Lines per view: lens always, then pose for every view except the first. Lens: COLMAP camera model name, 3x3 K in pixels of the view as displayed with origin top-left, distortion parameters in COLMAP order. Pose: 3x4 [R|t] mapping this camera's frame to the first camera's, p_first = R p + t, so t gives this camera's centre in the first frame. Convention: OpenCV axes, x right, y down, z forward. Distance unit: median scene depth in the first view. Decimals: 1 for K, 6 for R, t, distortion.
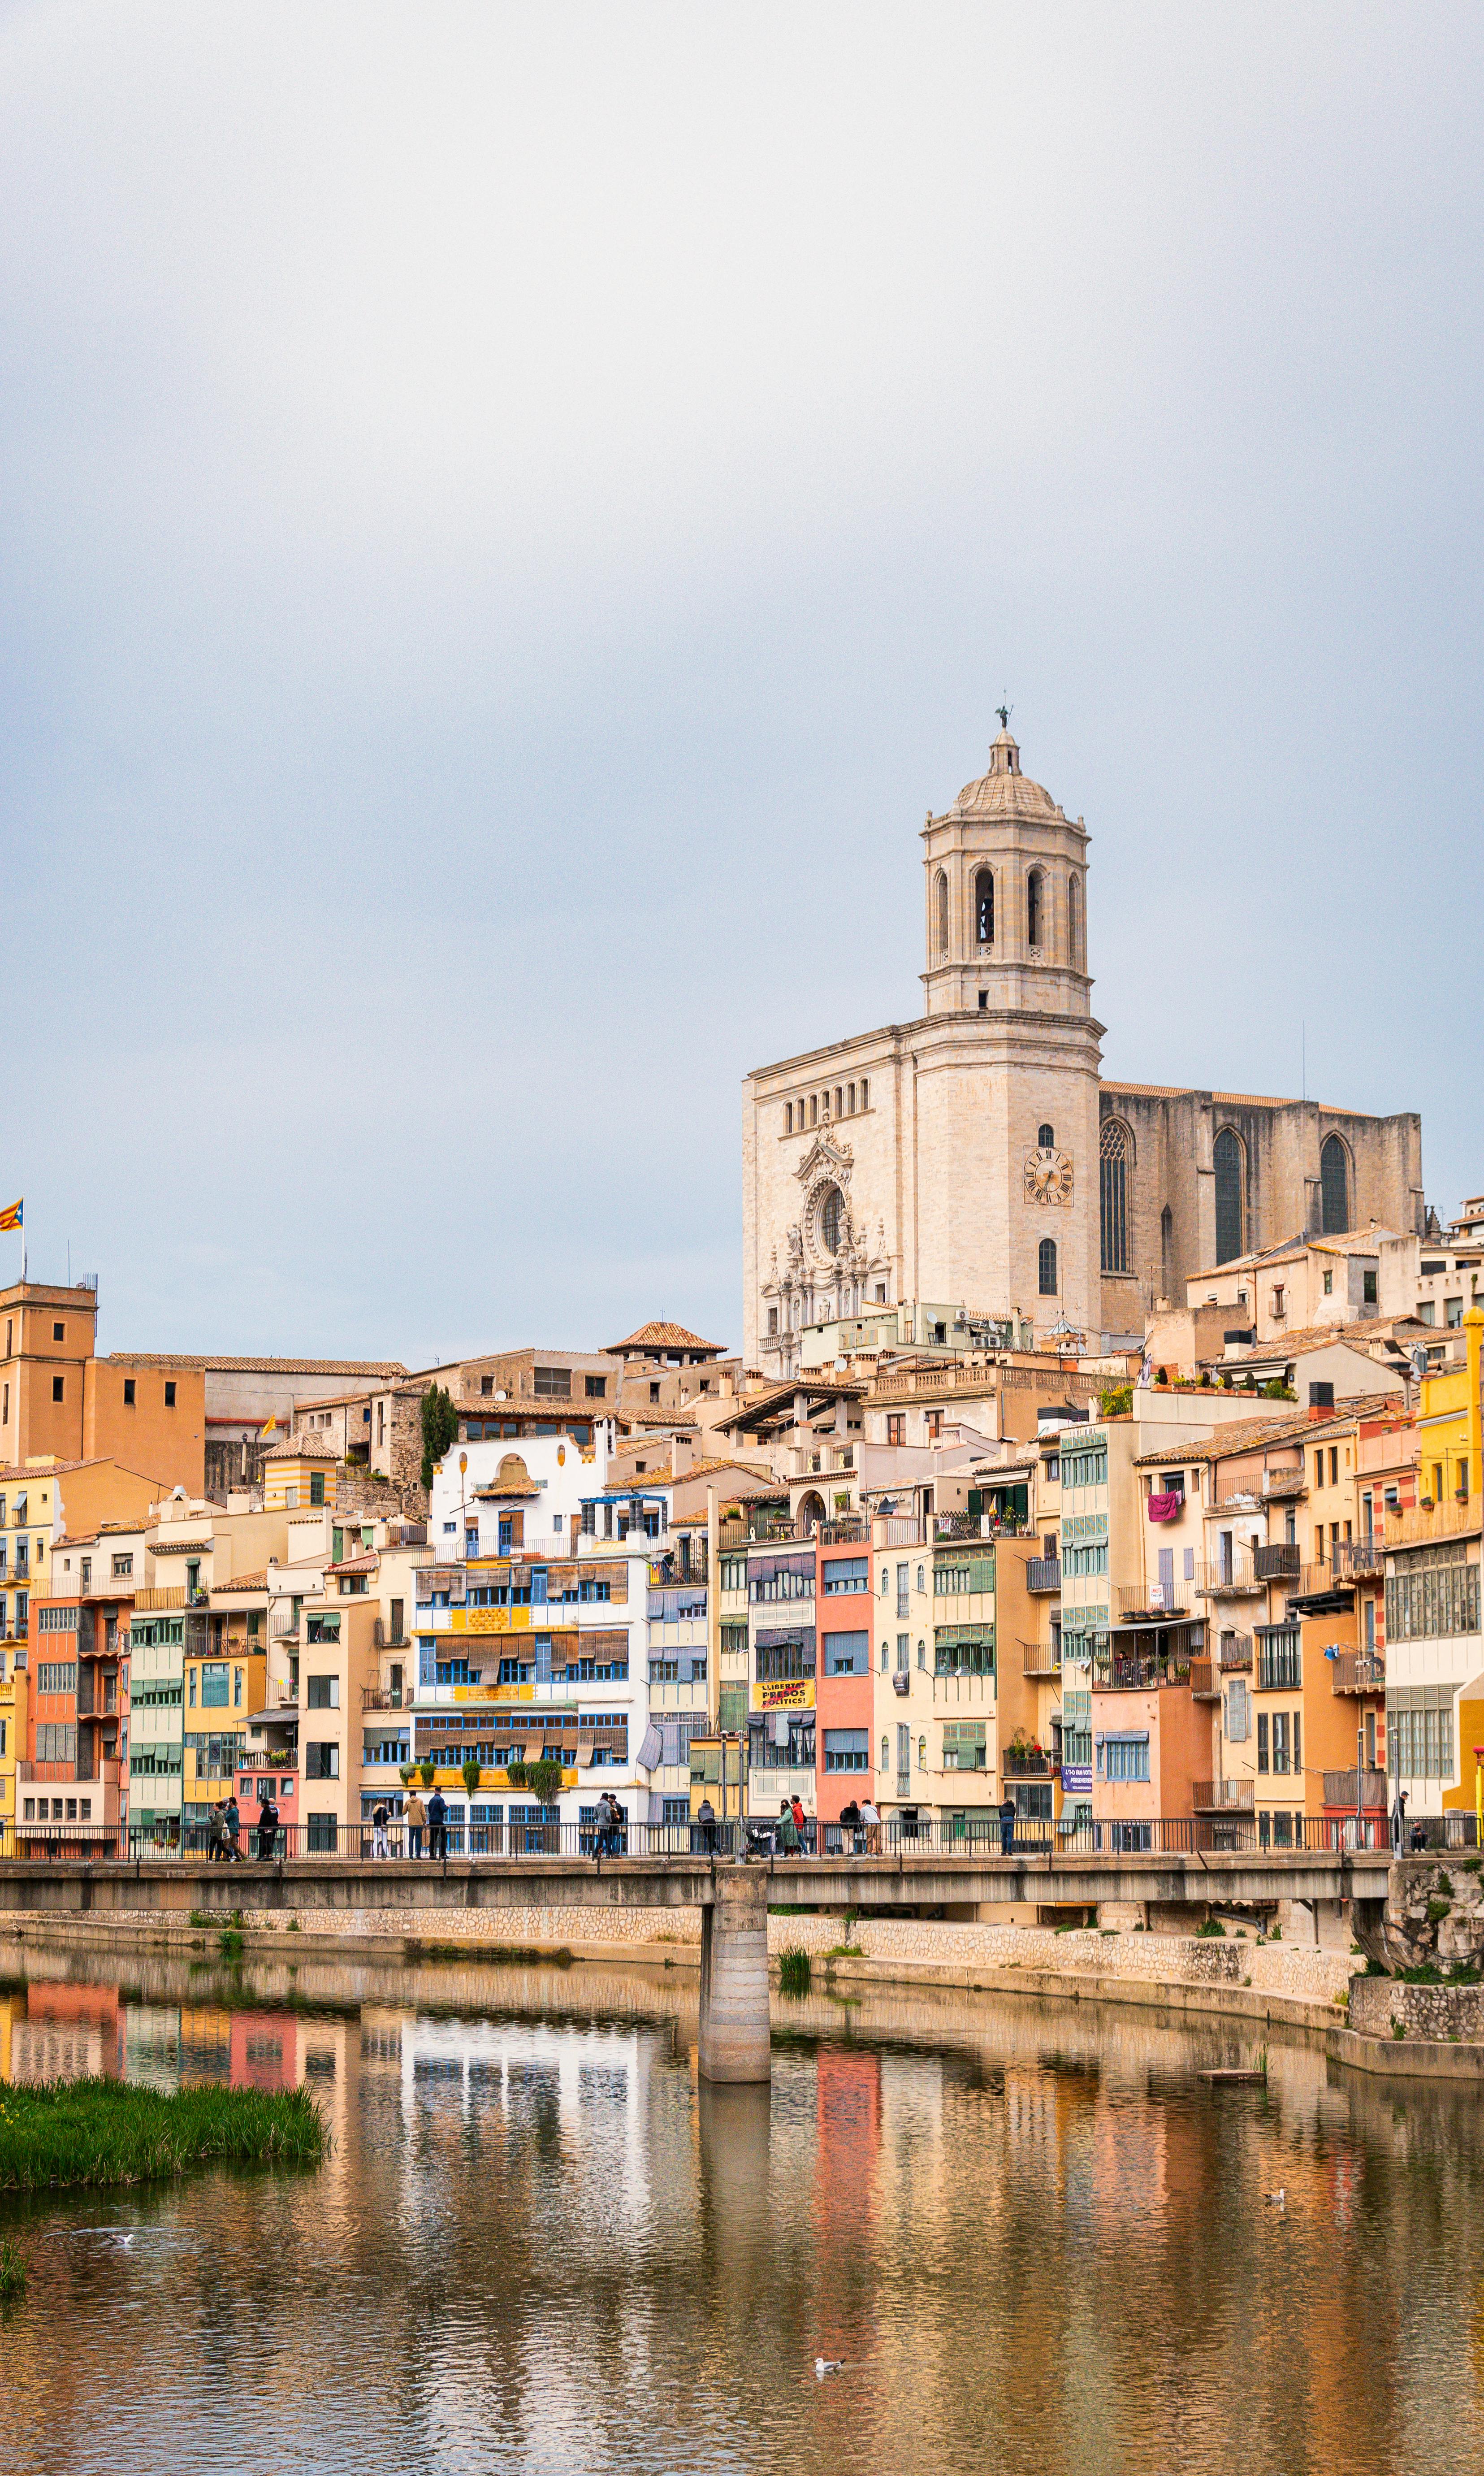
lens RADIAL K [[4777.9, 0, 737.4], [0, 4777.9, 1238.8], [0, 0, 1]] dist [-0.156007, 0.000000]
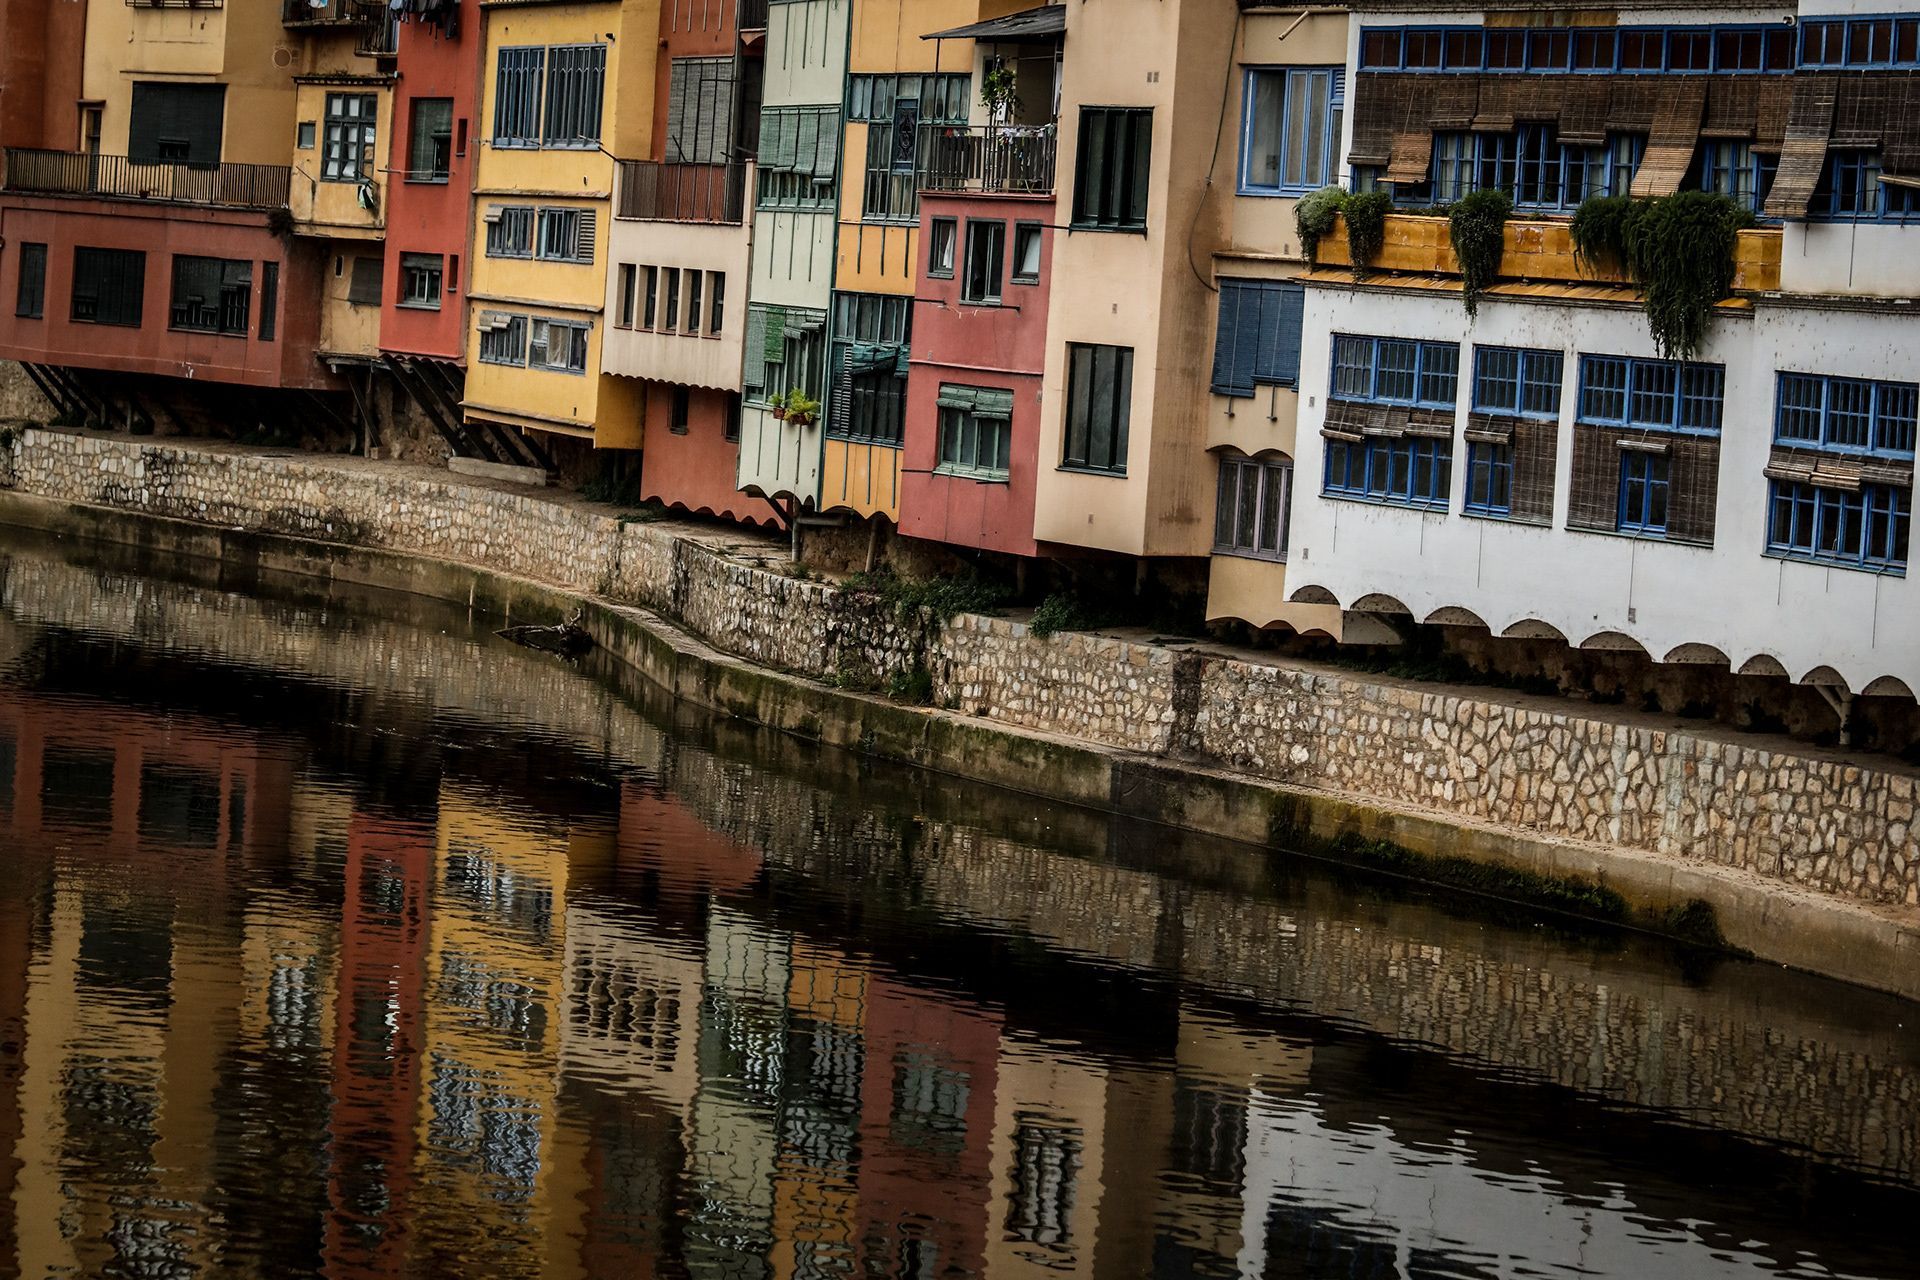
lens RADIAL K [[6364.4, 0, 958.9], [0, 6364.4, 639.2], [0, 0, 1]] dist [0.023620, 0.000000]
pose [[0.934472, 0.090057, -0.344459, 0.043402], [-0.035237, 0.986125, 0.162222, 0.075963], [0.354288, -0.139454, 0.924680, 0.639301]]
